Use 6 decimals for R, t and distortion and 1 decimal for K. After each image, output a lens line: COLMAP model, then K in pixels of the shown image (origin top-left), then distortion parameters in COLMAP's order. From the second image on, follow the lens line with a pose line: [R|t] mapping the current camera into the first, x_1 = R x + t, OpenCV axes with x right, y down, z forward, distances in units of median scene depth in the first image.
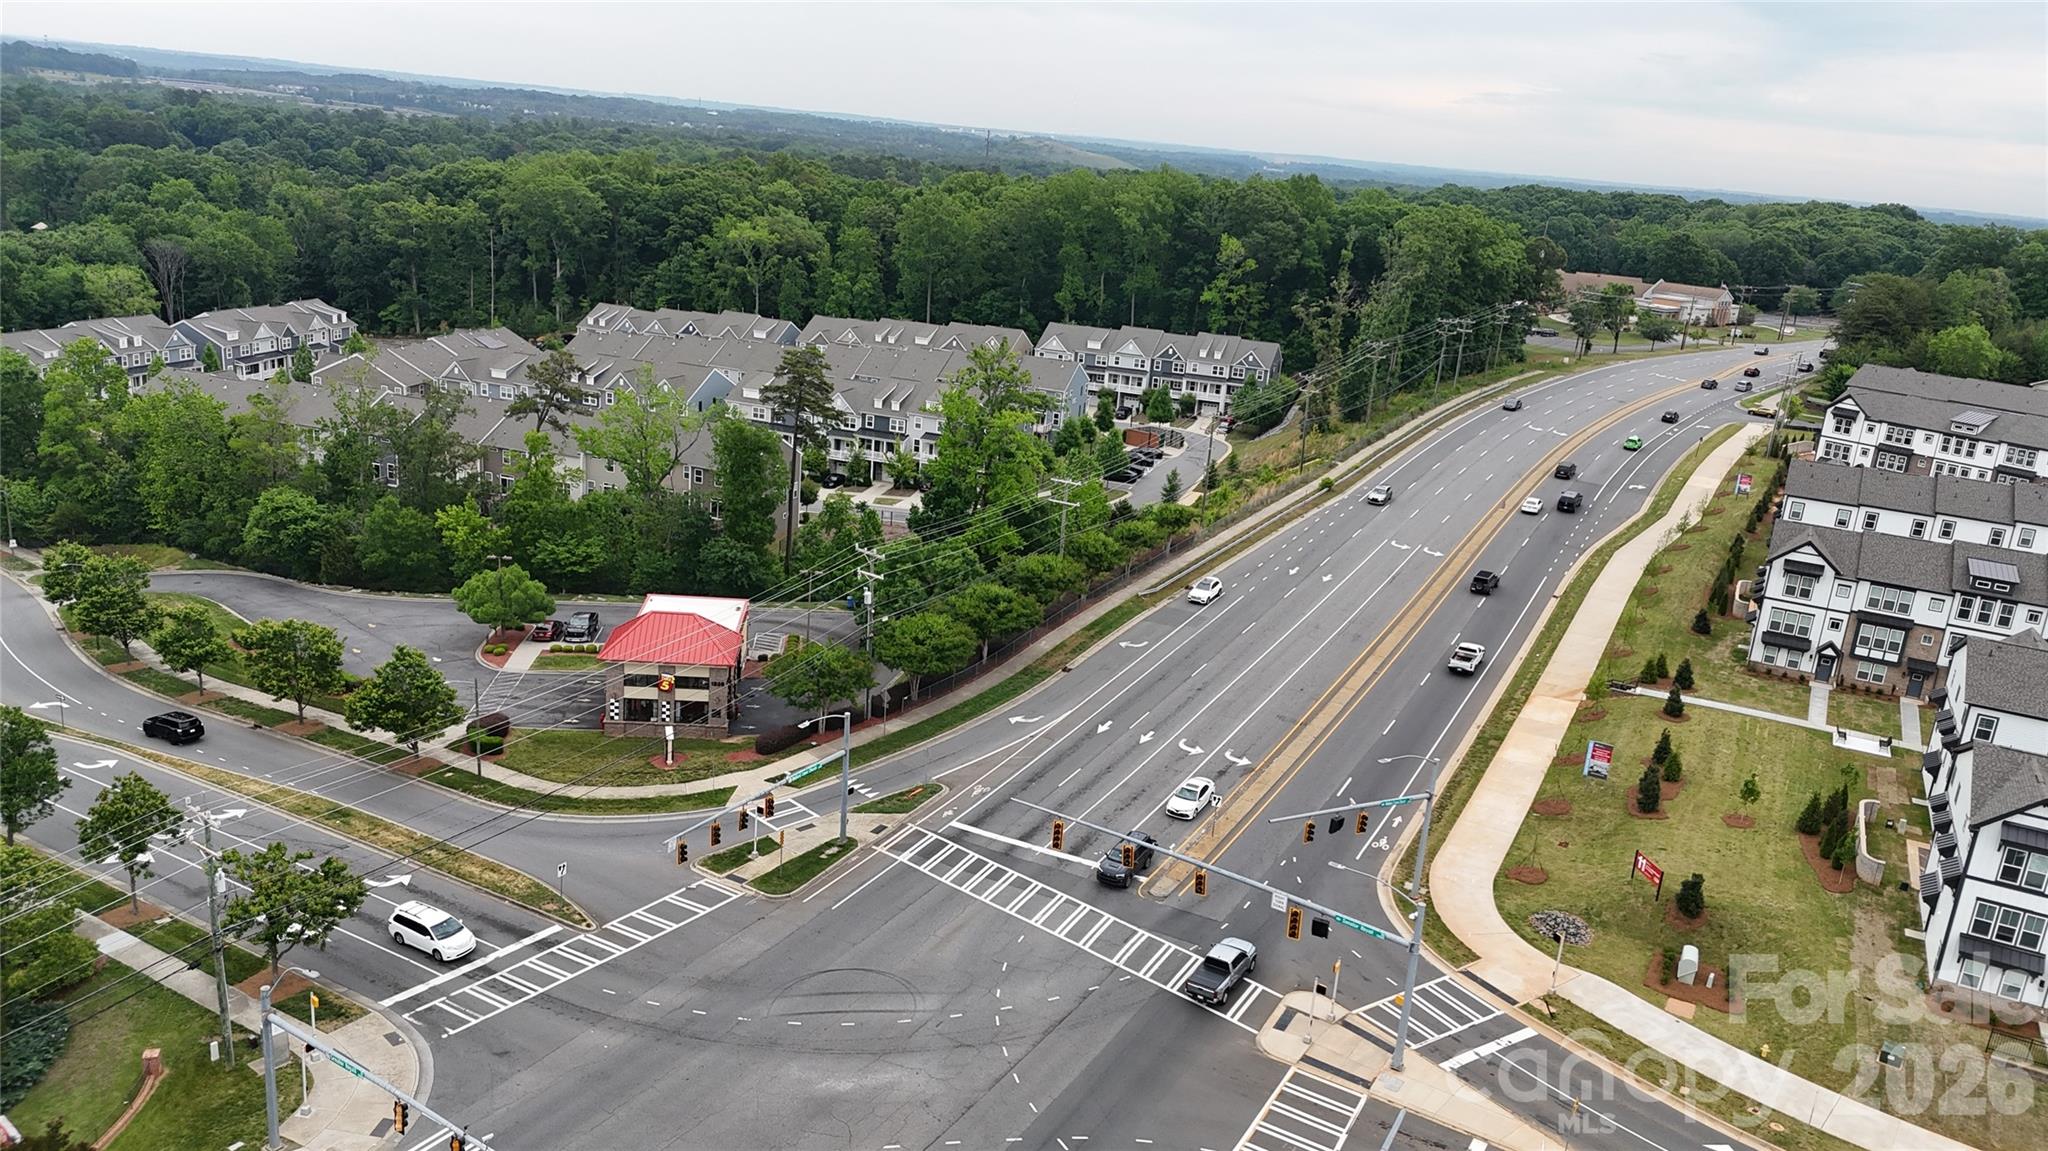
lens RADIAL K [[1518.8, 0, 1013.6], [0, 1518.8, 572.9], [0, 0, 1]] dist [0.075573, -0.086567]
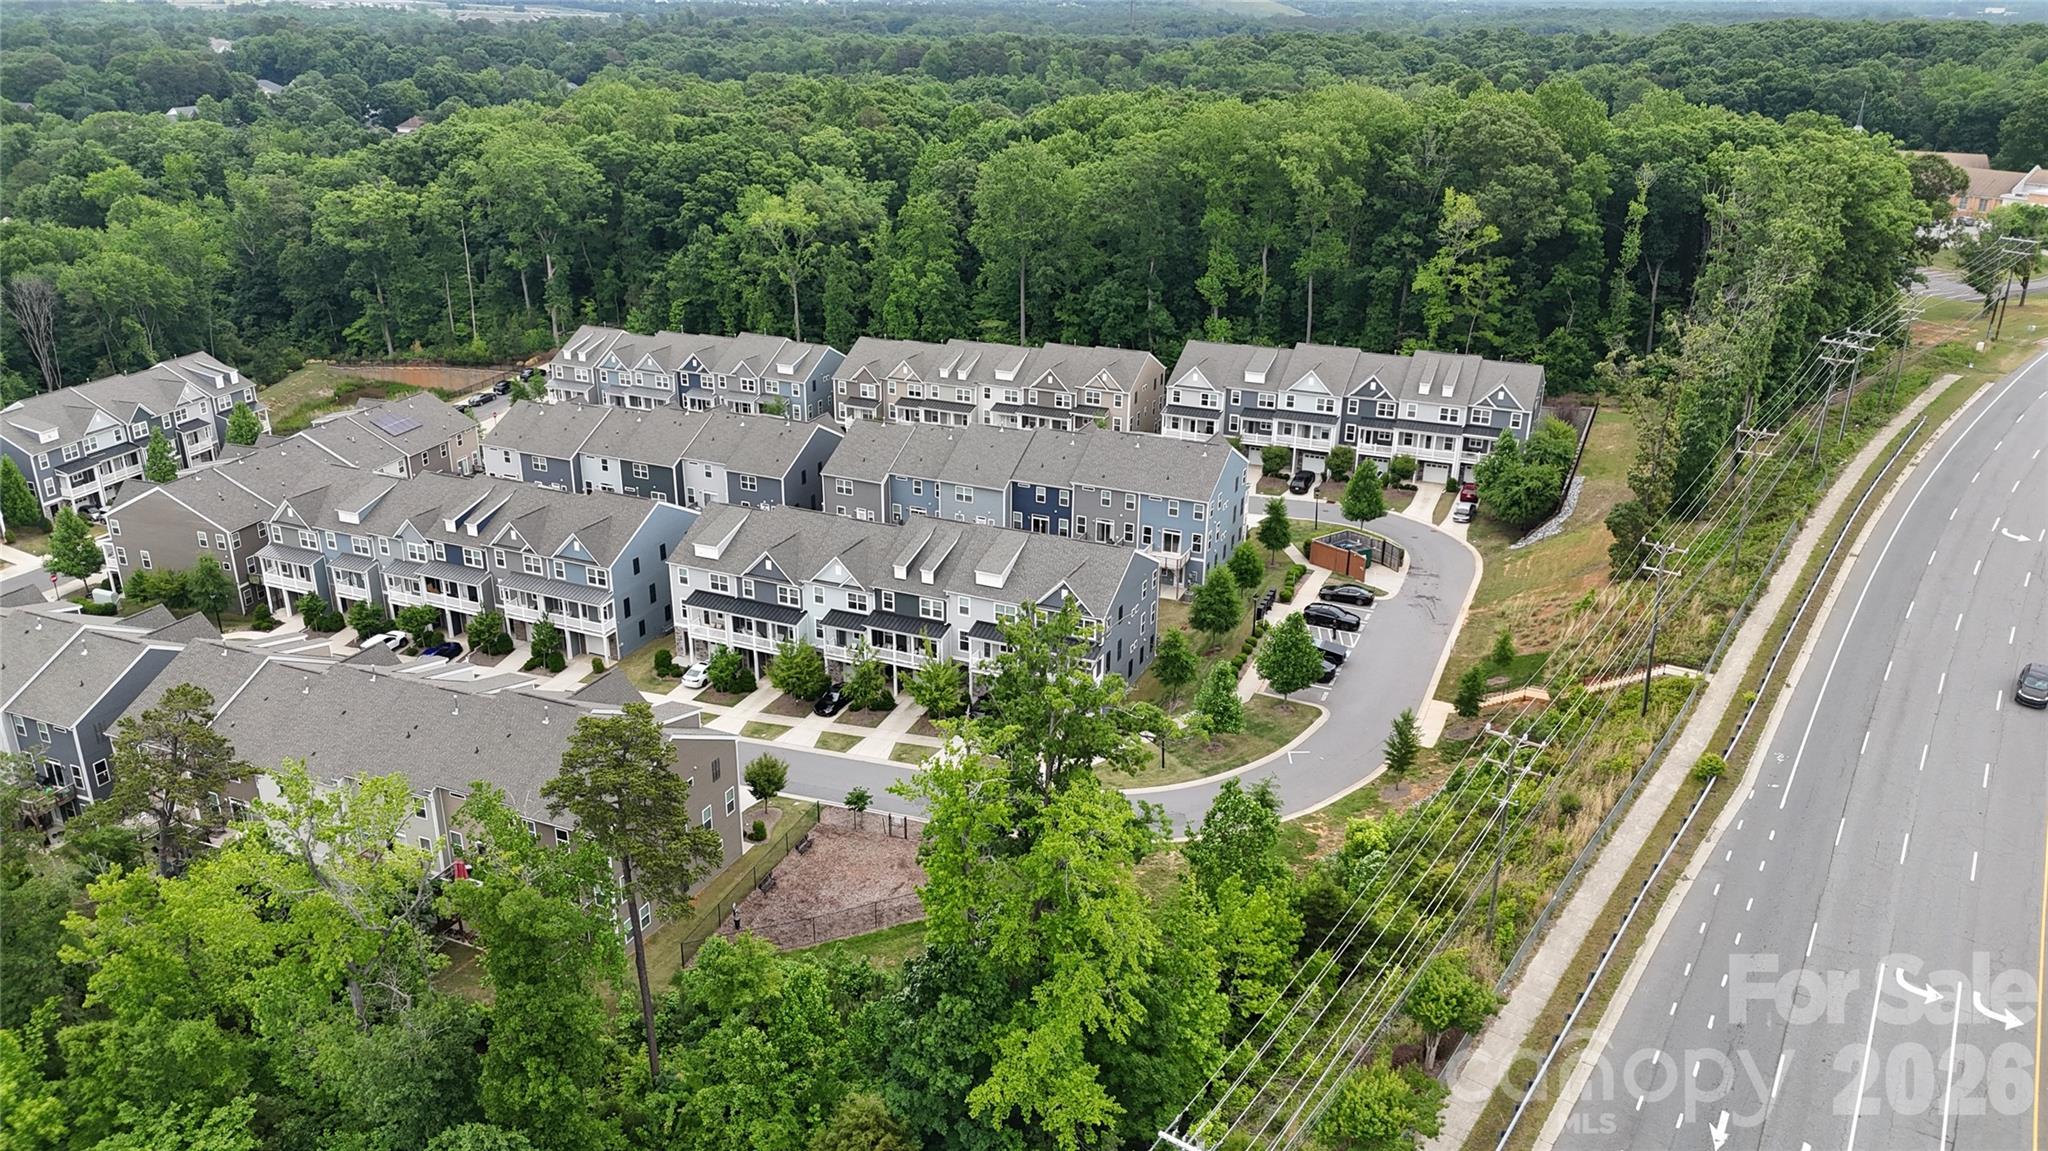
lens RADIAL K [[1518.8, 0, 1013.6], [0, 1518.8, 572.9], [0, 0, 1]] dist [0.075573, -0.086567]
pose [[0.993216, -0.032930, -0.111522, 0.017169], [0.042416, 0.995581, 0.083783, -0.112583], [0.108271, -0.087945, 0.990224, 0.281442]]
